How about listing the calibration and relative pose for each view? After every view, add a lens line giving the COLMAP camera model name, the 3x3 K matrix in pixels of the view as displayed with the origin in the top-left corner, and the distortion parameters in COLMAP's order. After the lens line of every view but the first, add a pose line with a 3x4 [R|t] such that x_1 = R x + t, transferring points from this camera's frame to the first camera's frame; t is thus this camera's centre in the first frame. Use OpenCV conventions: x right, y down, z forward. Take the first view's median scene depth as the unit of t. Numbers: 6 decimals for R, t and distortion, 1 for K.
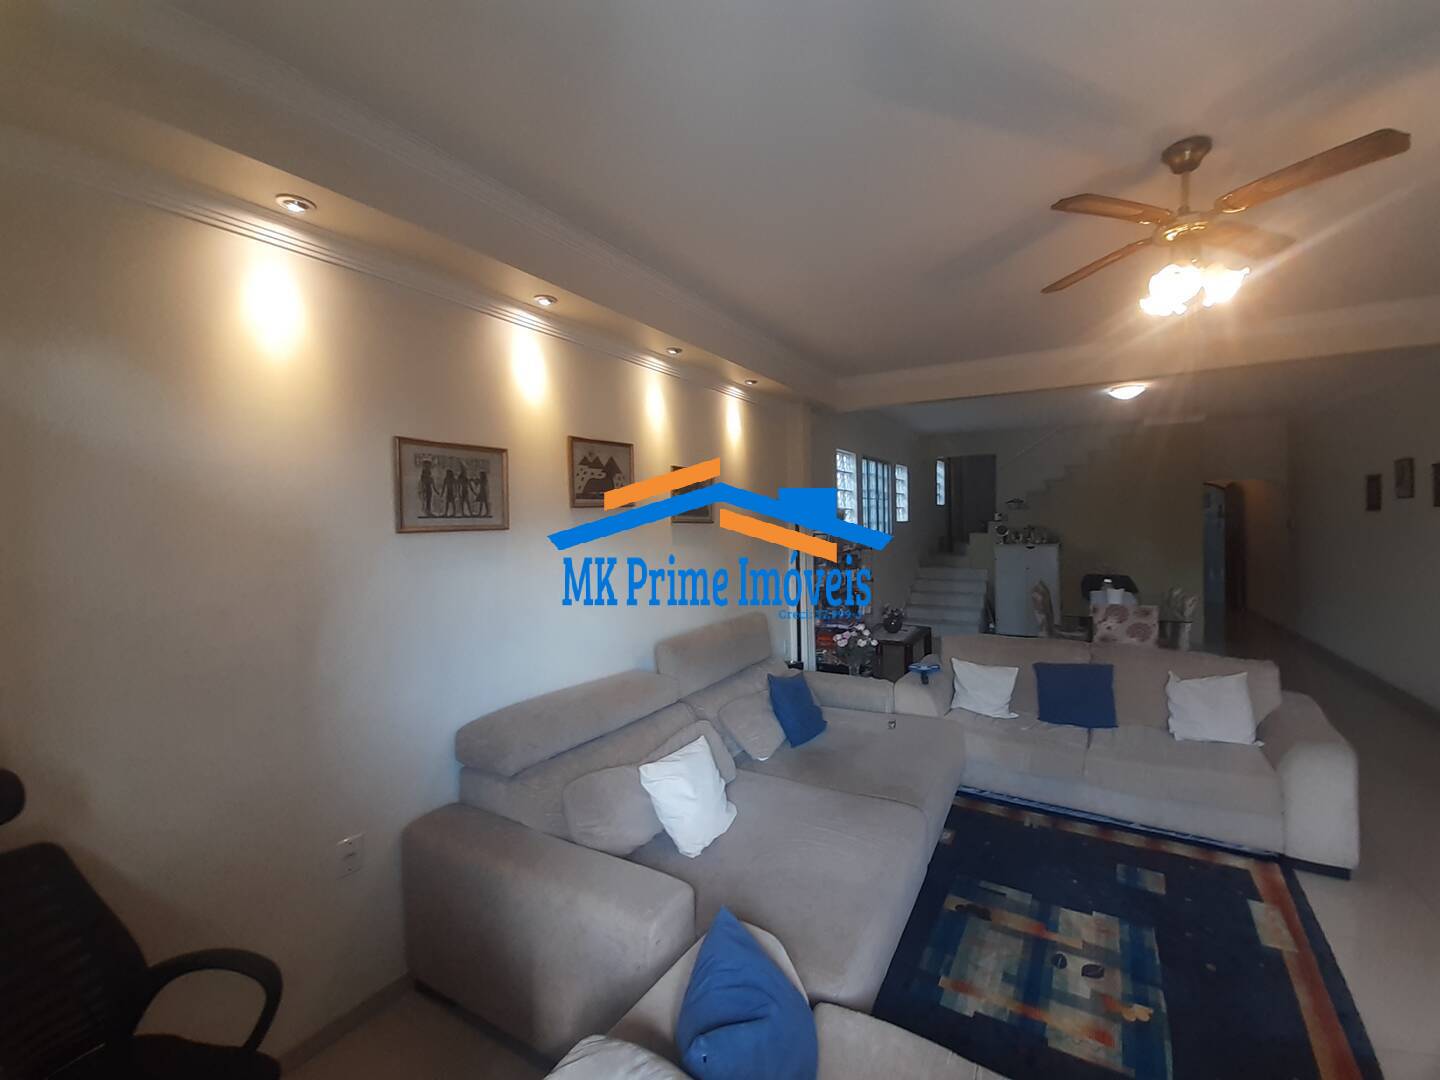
lens RADIAL K [[567.8, 0, 777.4], [0, 567.8, 526.3], [0, 0, 1]] dist [0.019057, -0.016595]
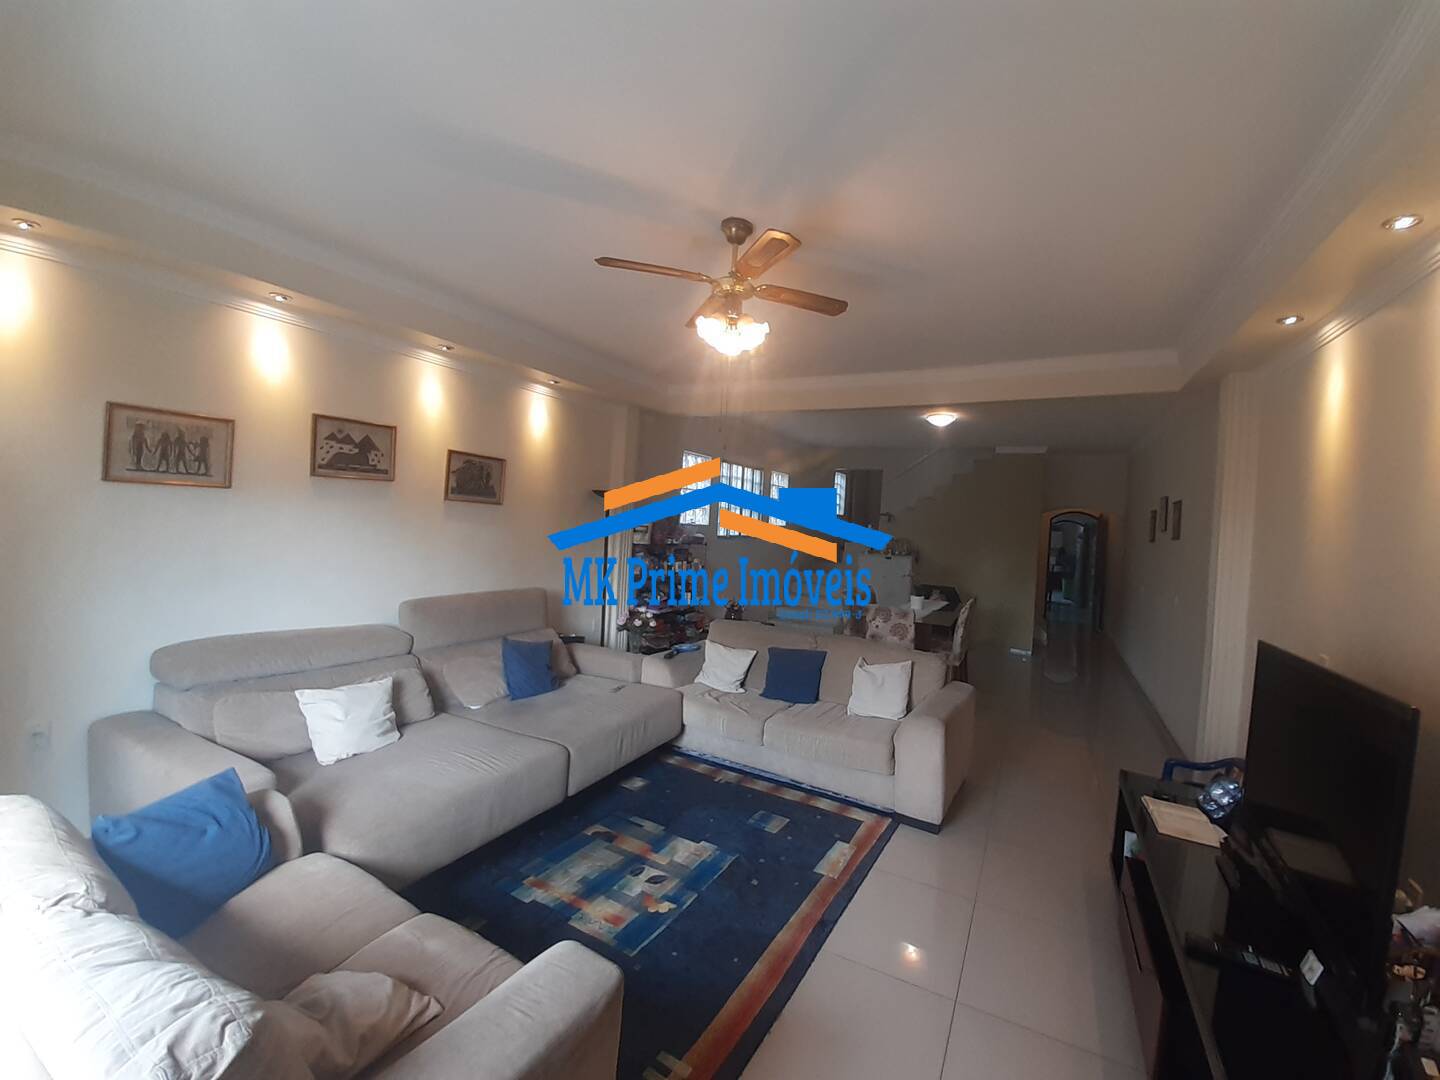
lens RADIAL K [[567.8, 0, 777.4], [0, 567.8, 526.3], [0, 0, 1]] dist [0.019057, -0.016595]
pose [[0.996664, 0.073922, 0.034593, 0.556405], [-0.073625, 0.997238, -0.009770, 0.011191], [-0.035220, 0.007190, 0.999354, -0.191378]]
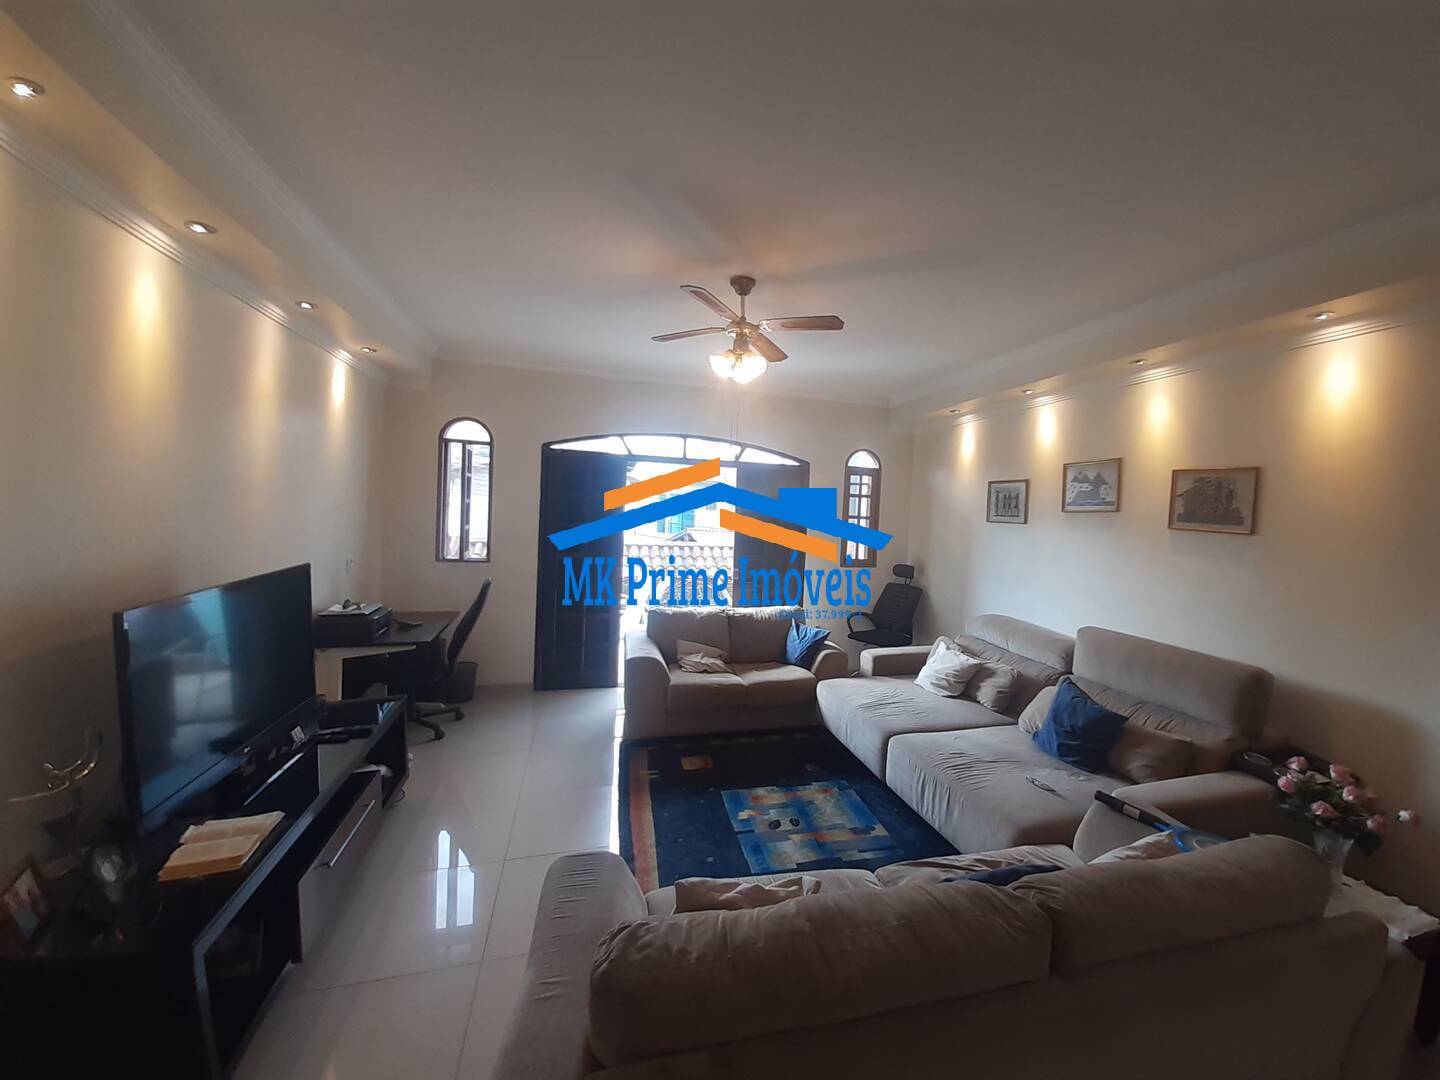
lens RADIAL K [[567.8, 0, 777.4], [0, 567.8, 526.3], [0, 0, 1]] dist [0.019057, -0.016595]
pose [[-0.697825, 0.004824, -0.716252, 1.233332], [-0.045295, 0.997679, 0.050848, -0.038494], [0.714835, 0.067926, -0.695987, 1.527320]]
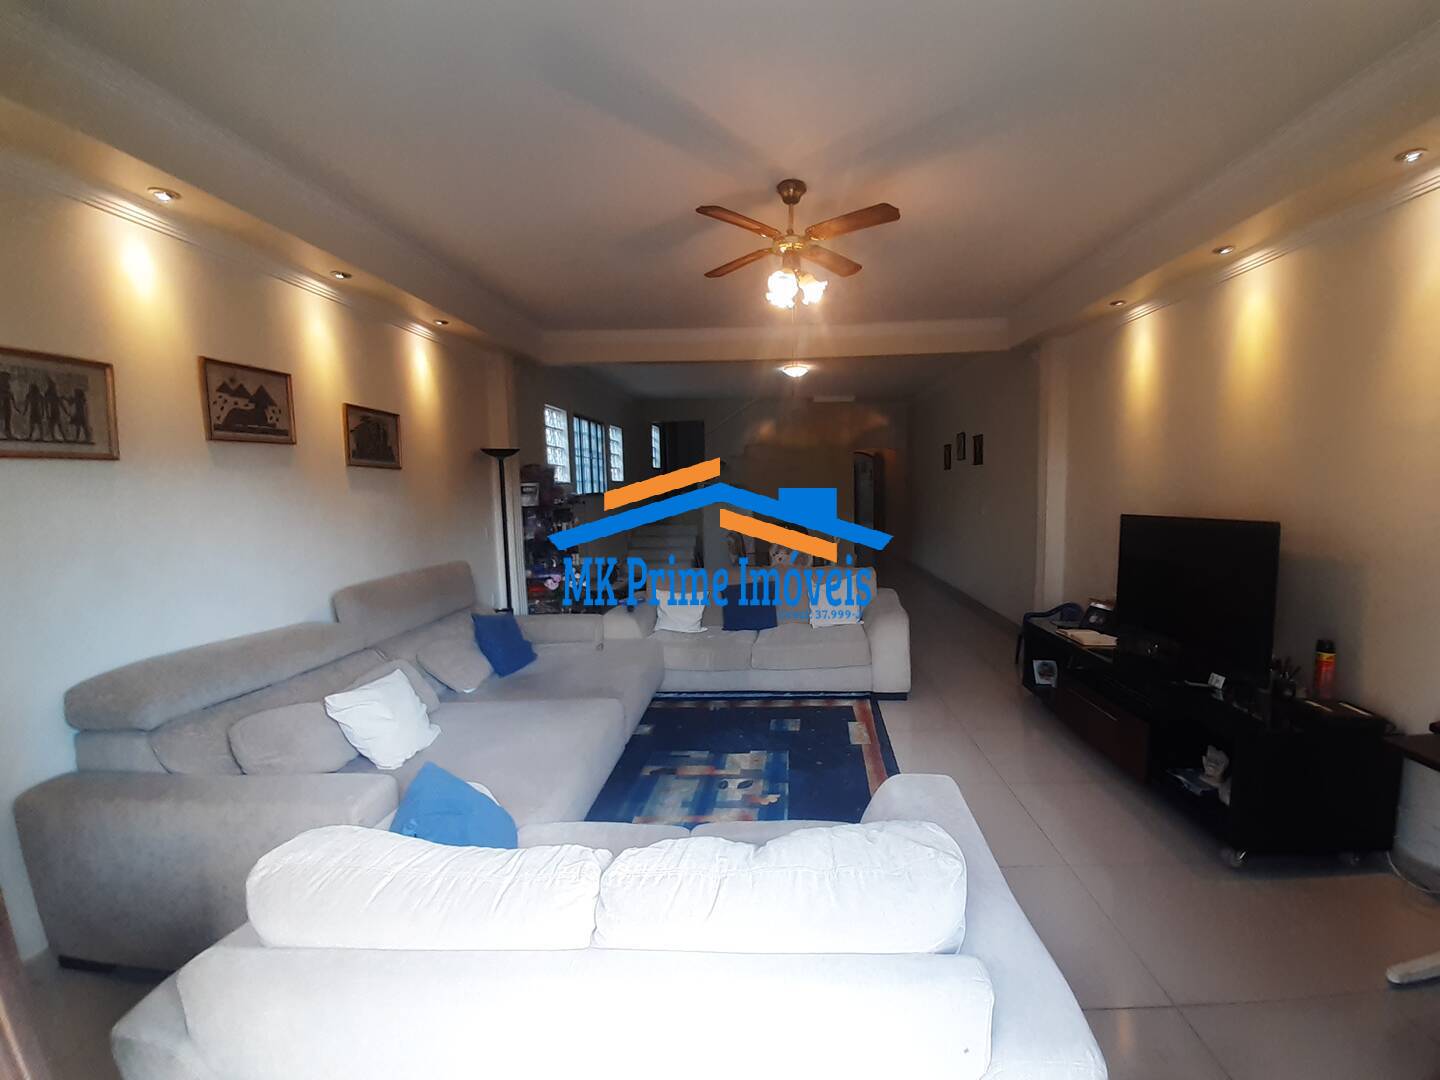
lens RADIAL K [[567.8, 0, 777.4], [0, 567.8, 526.3], [0, 0, 1]] dist [0.019057, -0.016595]
pose [[0.890376, -0.035839, 0.453813, 0.015252], [0.012416, 0.998437, 0.054489, 0.063837], [-0.455056, -0.042881, 0.889430, -0.184348]]
